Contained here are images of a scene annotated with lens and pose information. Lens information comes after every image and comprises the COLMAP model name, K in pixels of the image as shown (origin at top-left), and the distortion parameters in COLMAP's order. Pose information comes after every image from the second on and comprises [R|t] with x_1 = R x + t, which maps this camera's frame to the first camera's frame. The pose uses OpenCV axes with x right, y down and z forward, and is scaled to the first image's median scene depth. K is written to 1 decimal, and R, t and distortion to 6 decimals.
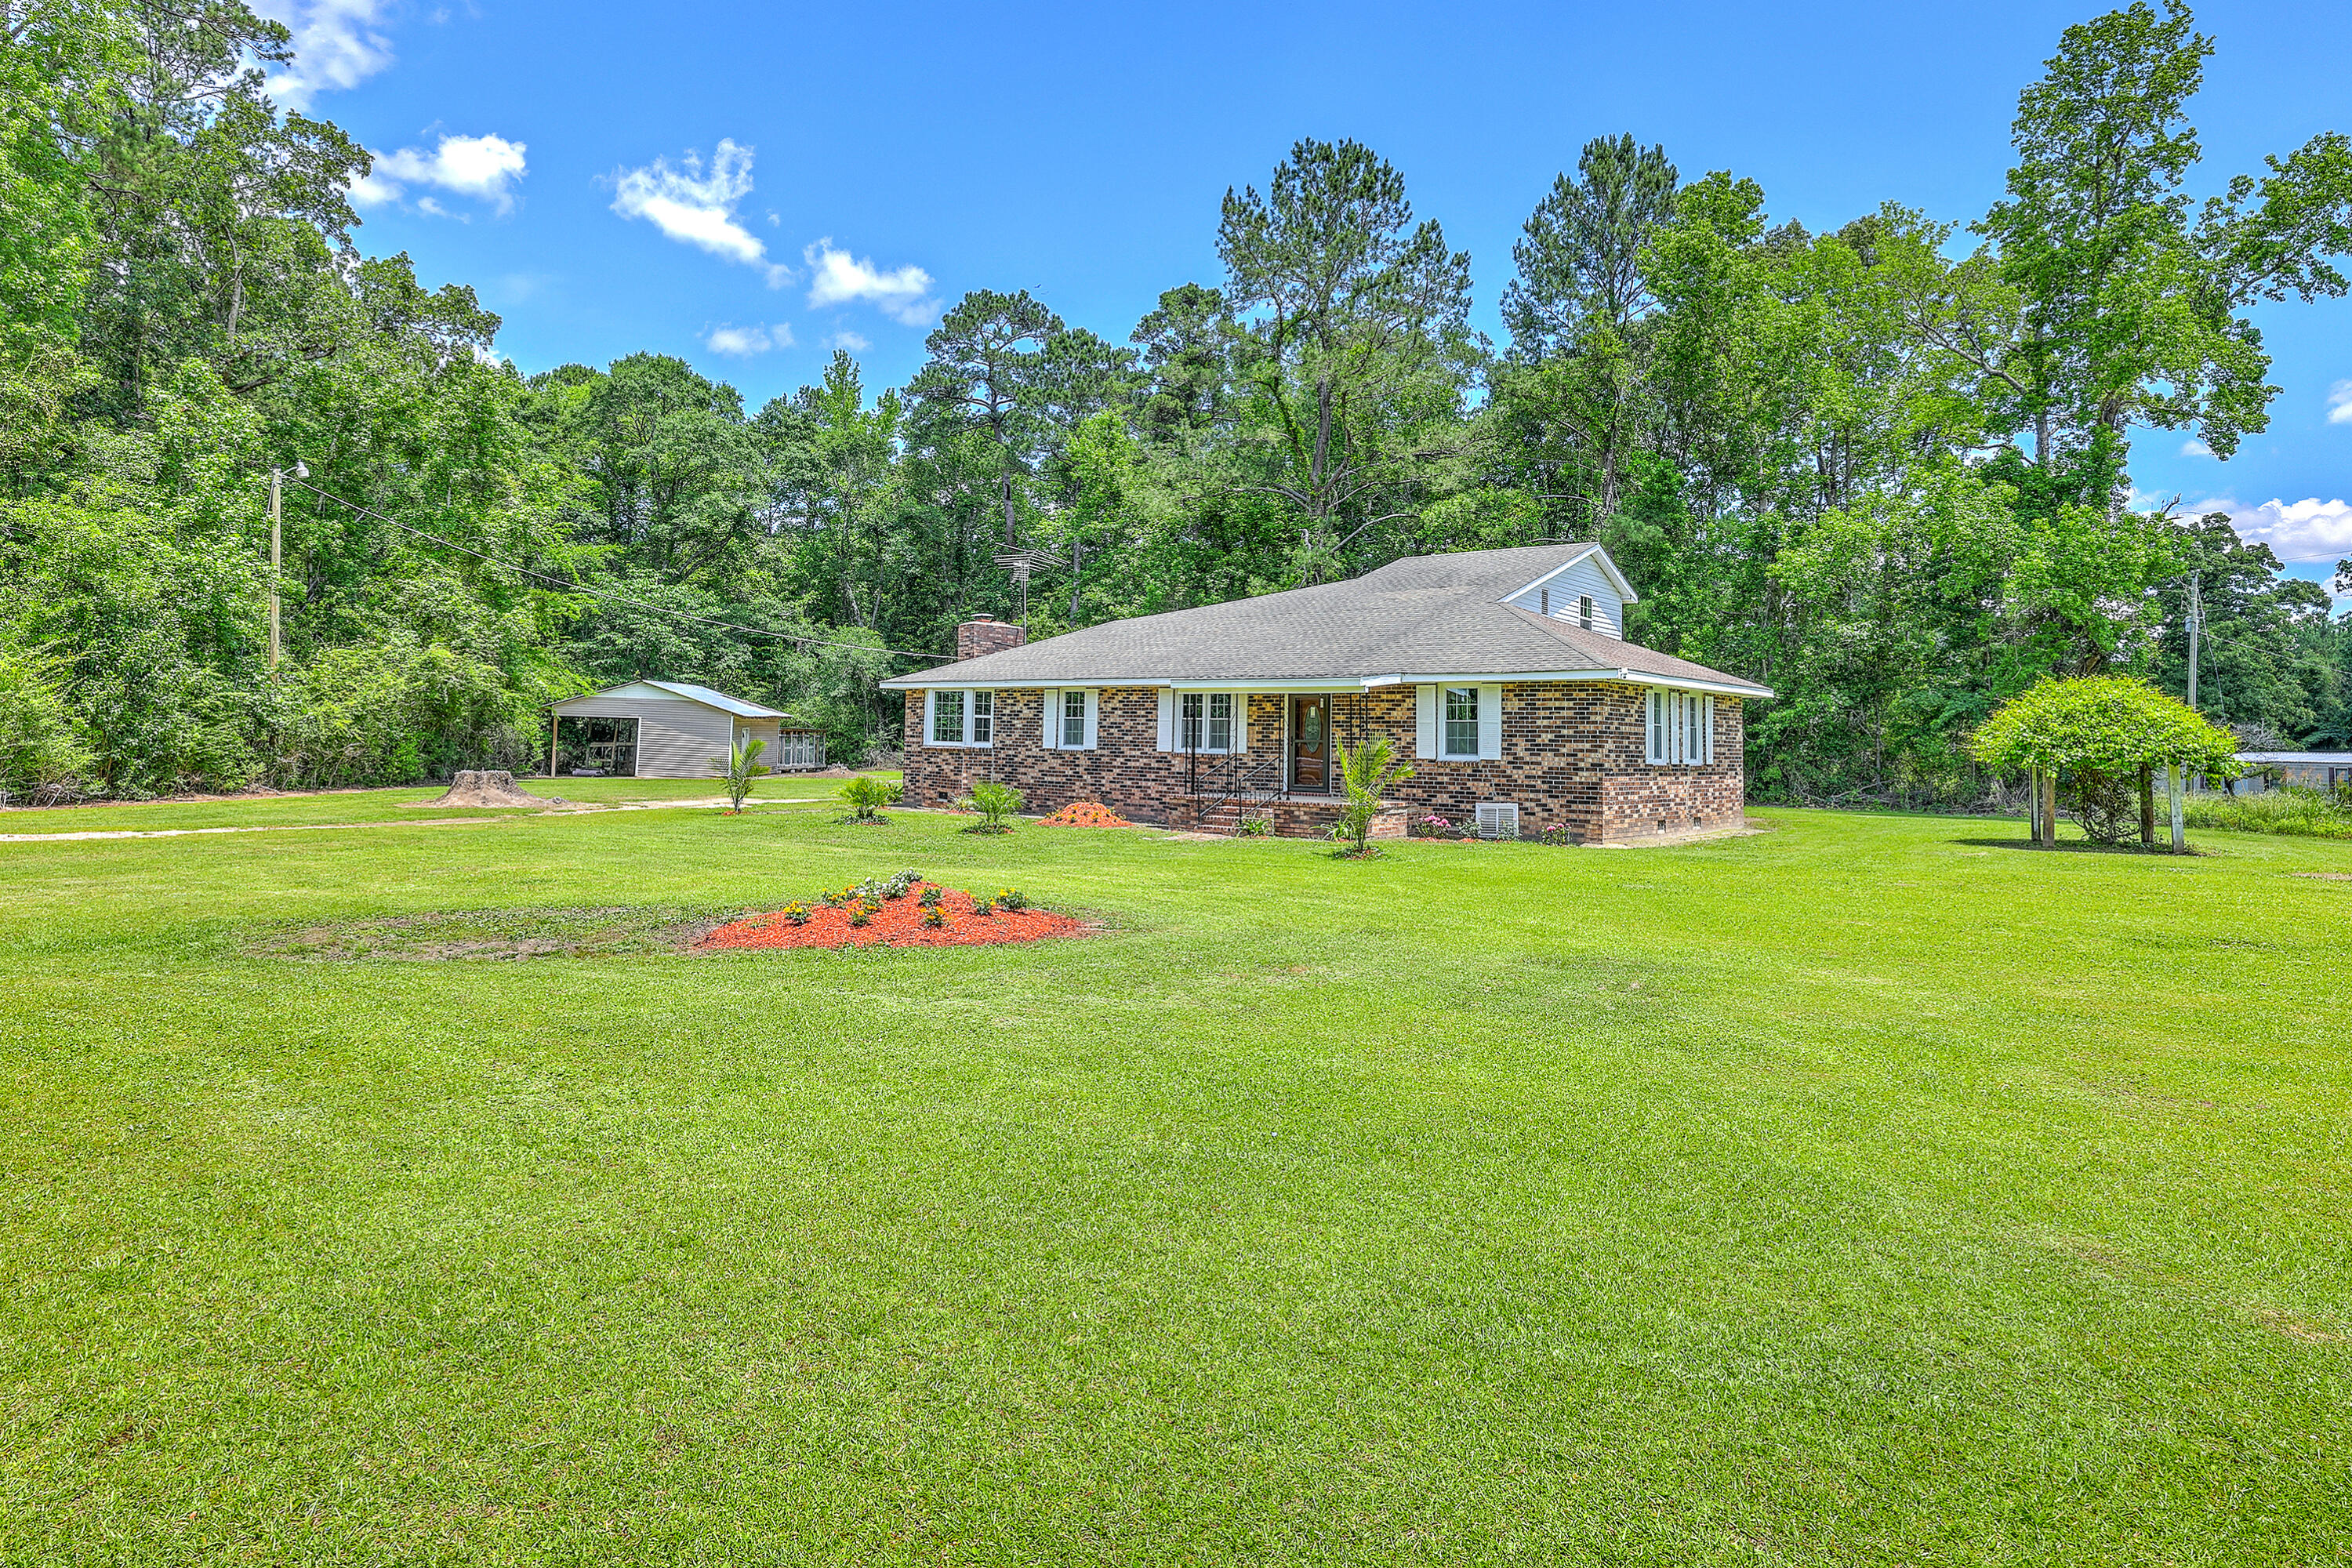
lens RADIAL K [[1368.4, 0, 1166.9], [0, 1368.4, 665.4], [0, 0, 1]] dist [0.002731, -0.000166]
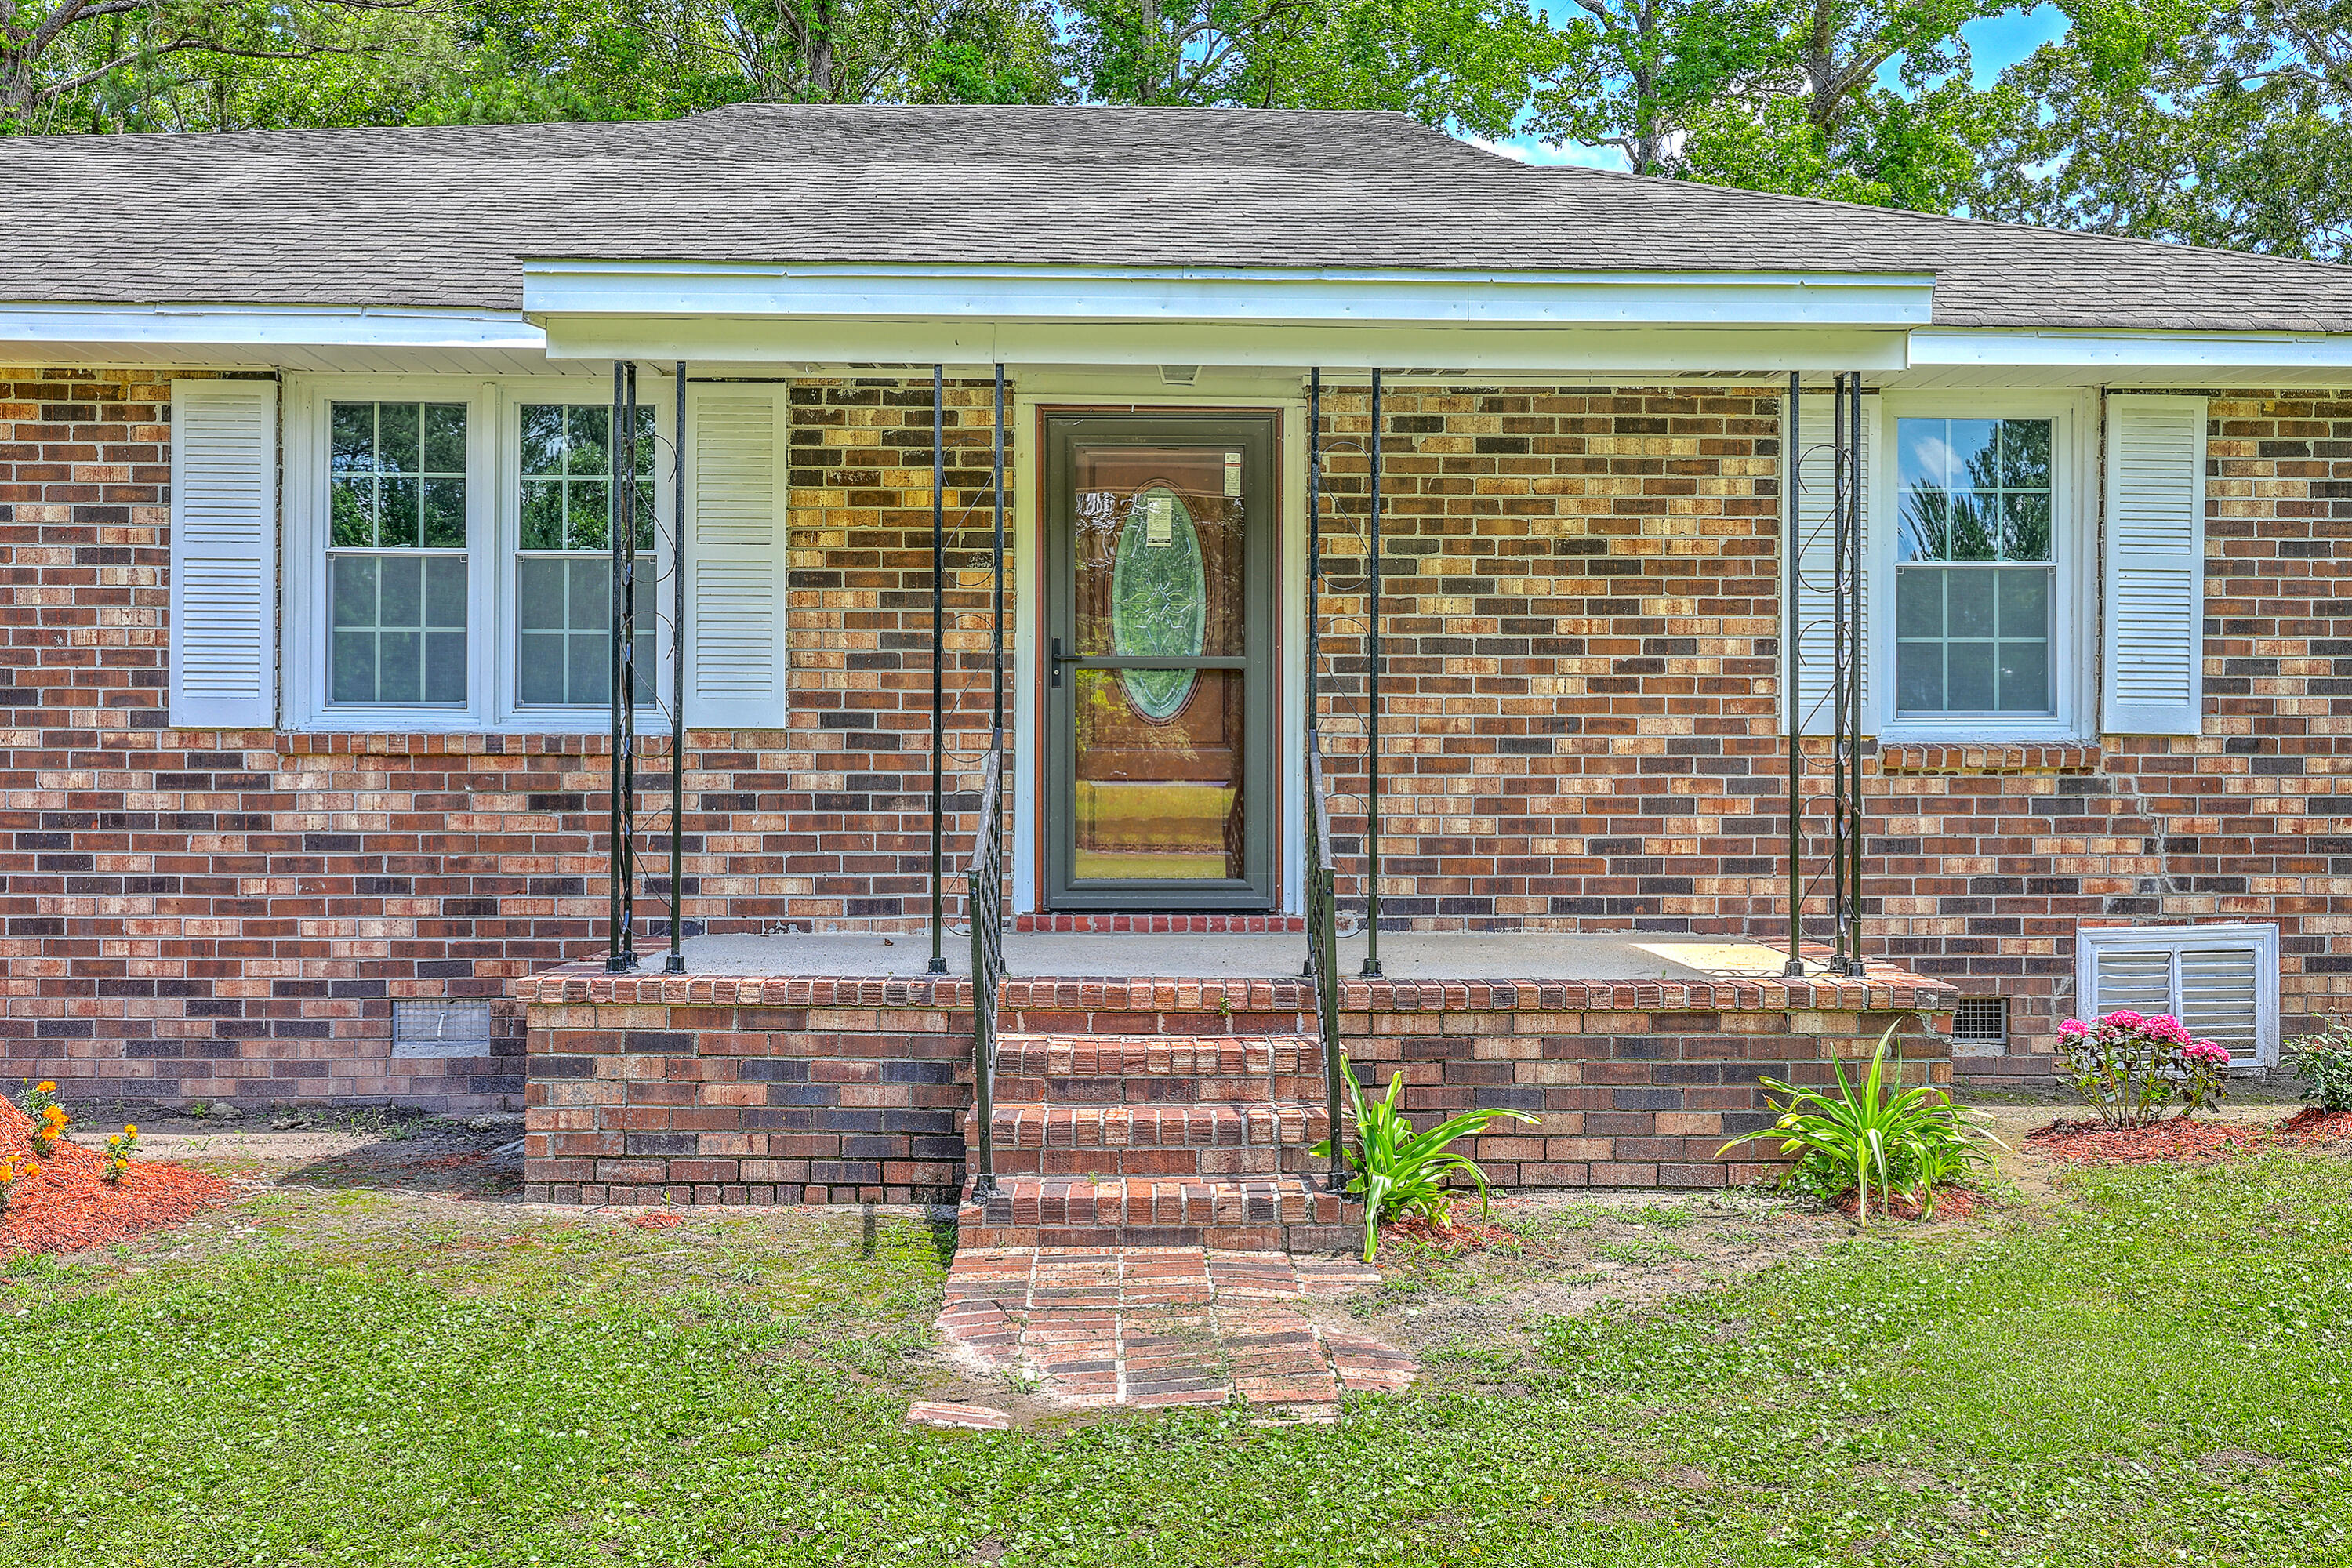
lens RADIAL K [[2219.9, 0, 1176.0], [0, 2219.9, 784.0], [0, 0, 1]] dist [-0.002187, 0.004134]
pose [[0.747052, -0.019406, 0.664482, -0.090208], [-0.026151, 0.997942, 0.058546, 0.043487], [-0.664251, -0.061114, 0.745007, 0.605963]]
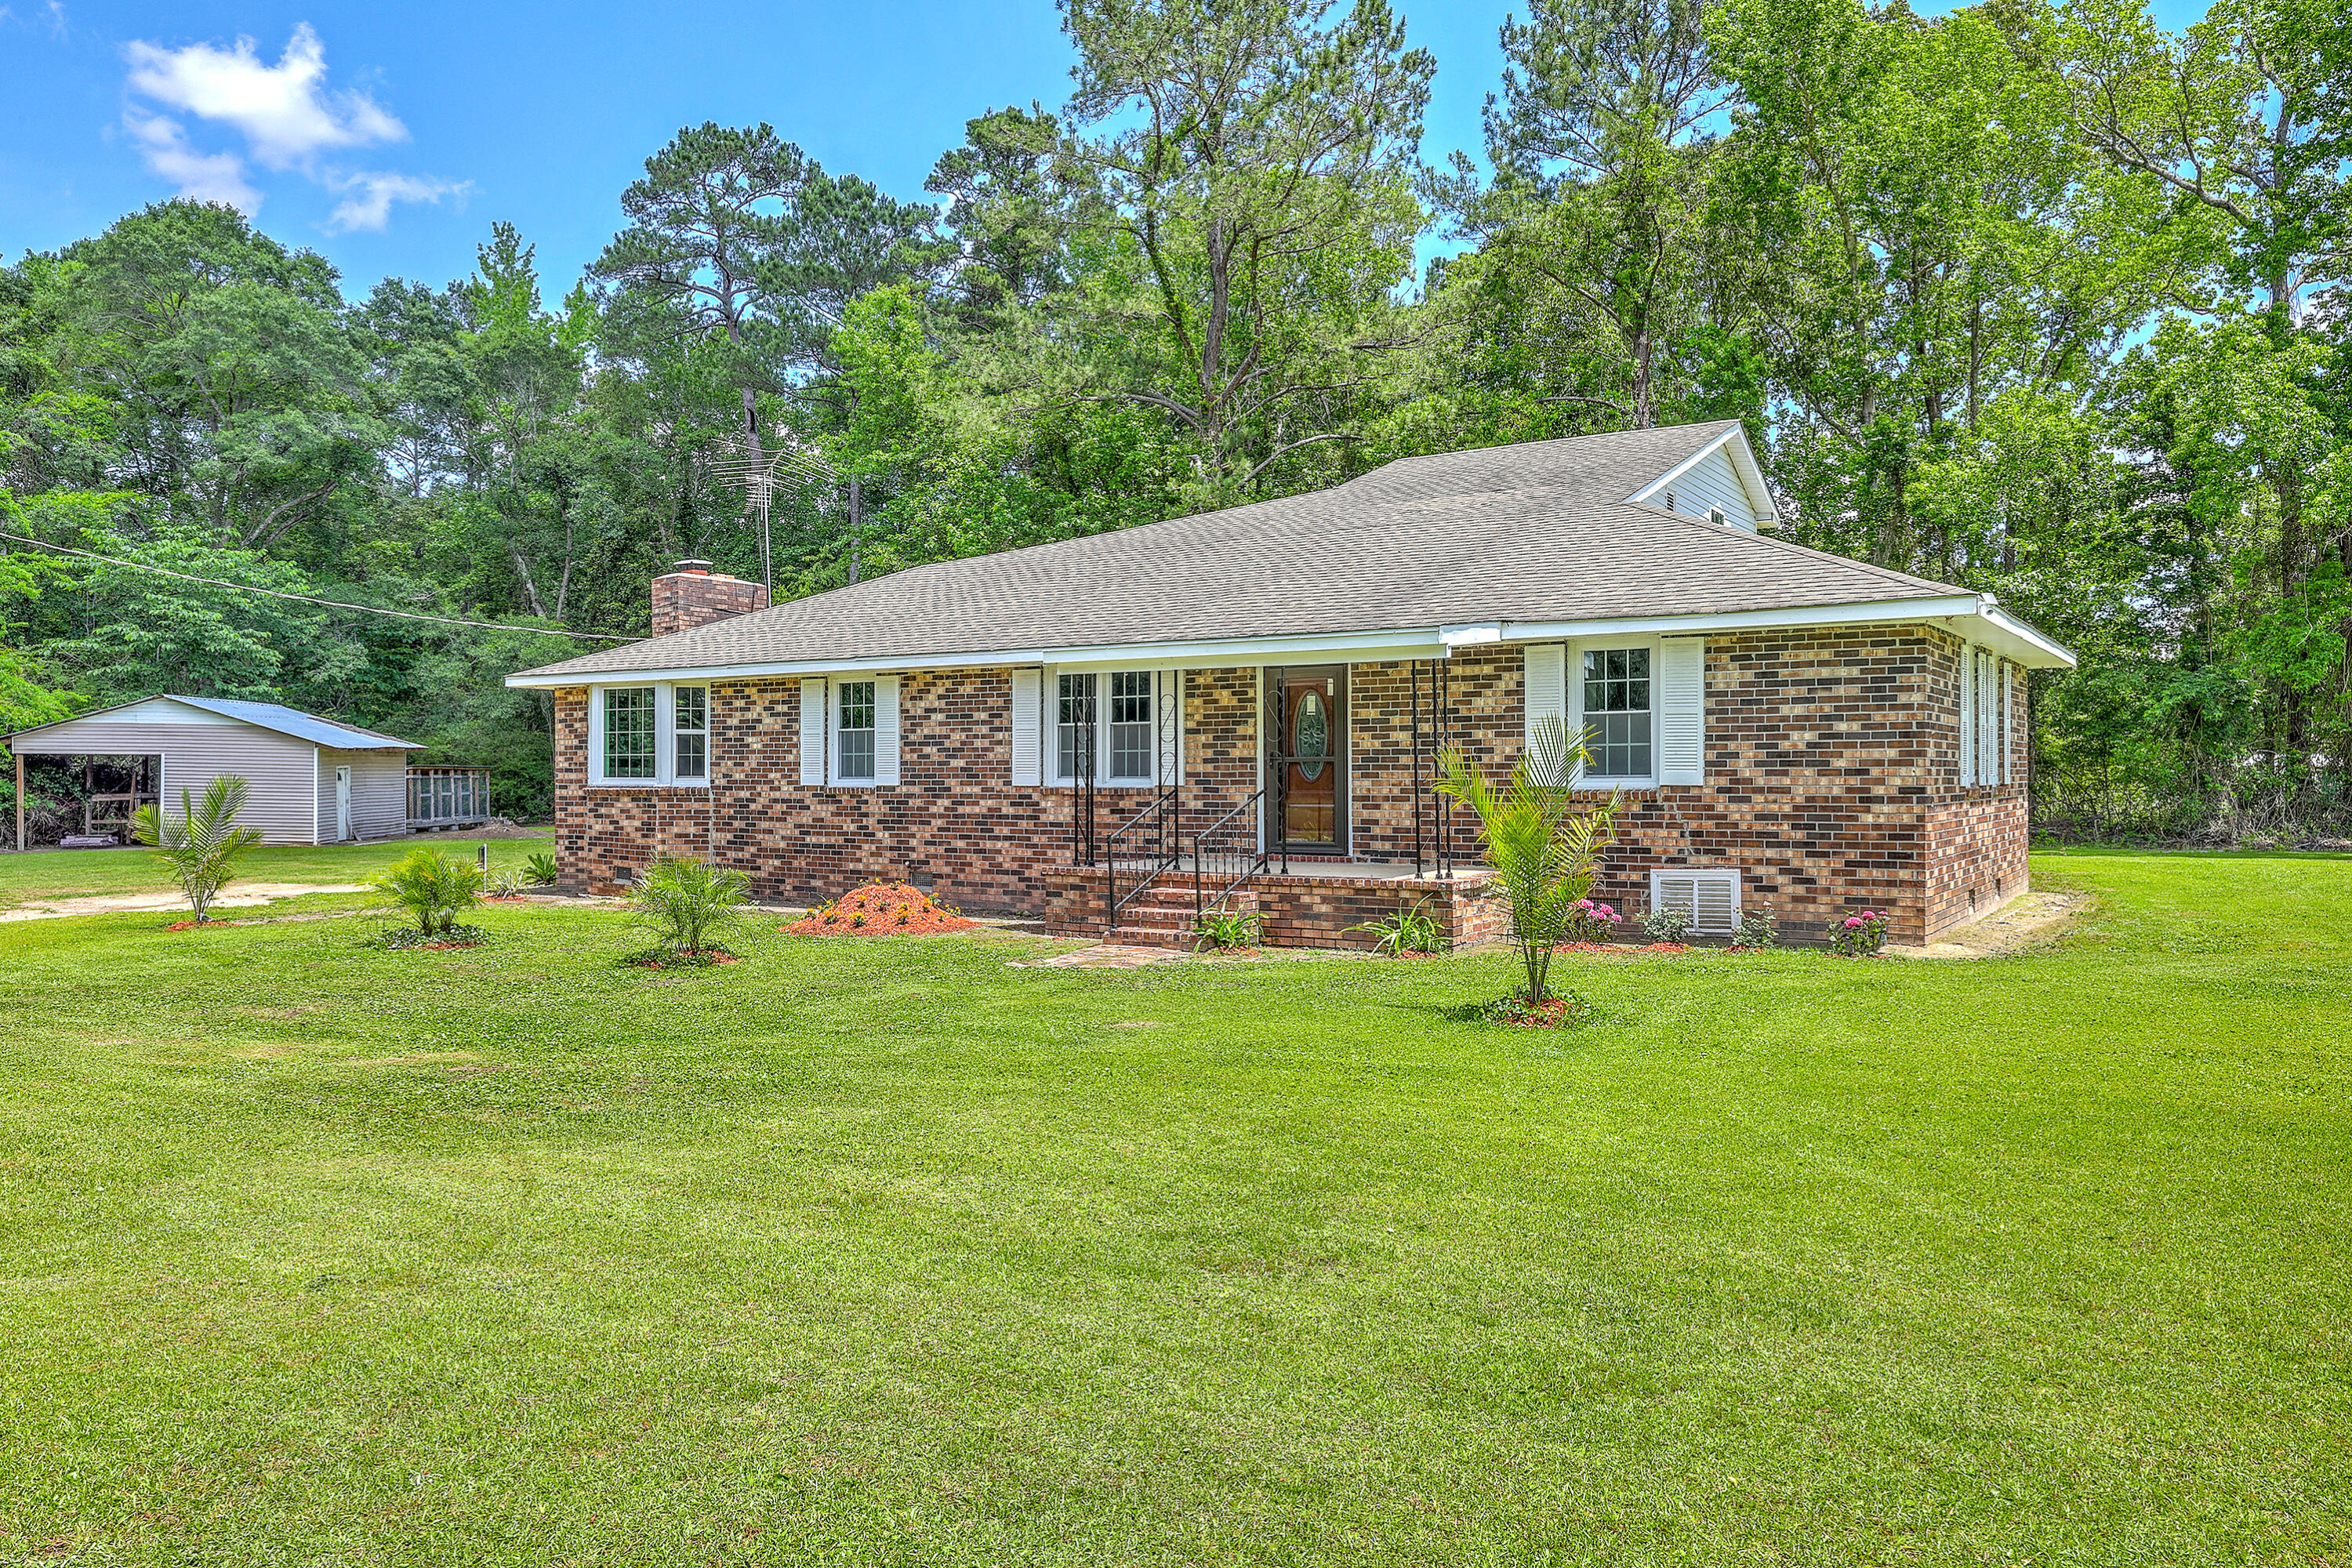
lens RADIAL K [[1662.4, 0, 1176.0], [0, 1662.4, 784.0], [0, 0, 1]] dist [0.002717, -0.000105]
pose [[0.992413, -0.024181, 0.120549, -0.019572], [0.016658, 0.997873, 0.063031, 0.018790], [-0.121816, -0.060544, 0.990704, 0.293943]]
